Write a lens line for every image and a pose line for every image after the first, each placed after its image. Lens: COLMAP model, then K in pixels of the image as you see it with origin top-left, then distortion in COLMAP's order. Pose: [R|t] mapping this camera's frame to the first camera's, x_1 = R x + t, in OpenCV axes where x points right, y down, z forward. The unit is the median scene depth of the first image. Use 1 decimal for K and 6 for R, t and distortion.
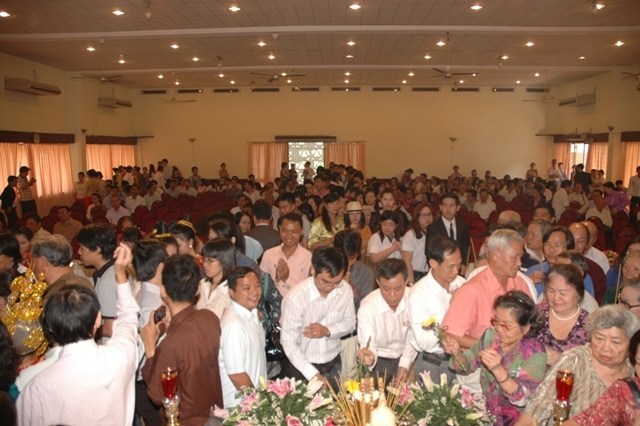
lens RADIAL K [[508.8, 0, 320.0], [0, 508.8, 213.0], [0, 0, 1]] dist [-0.154912, 0.159973]
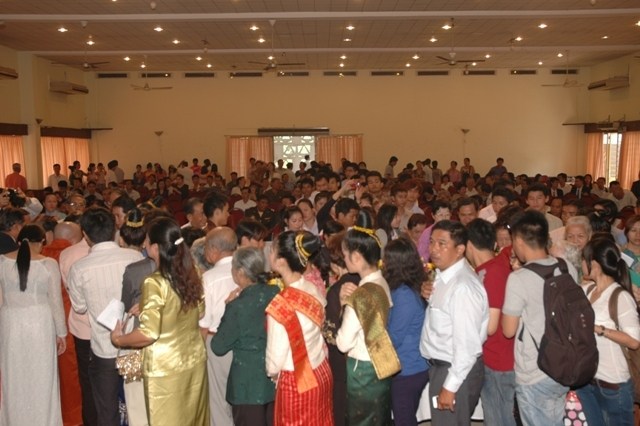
lens RADIAL K [[678.7, 0, 318.1], [0, 678.7, 215.4], [0, 0, 1]] dist [-0.007608, 0.045210]
pose [[0.999531, -0.007903, 0.029589, -0.025569], [0.008661, 0.999635, -0.025573, 0.028827], [-0.029376, 0.025817, 0.999235, -0.170354]]
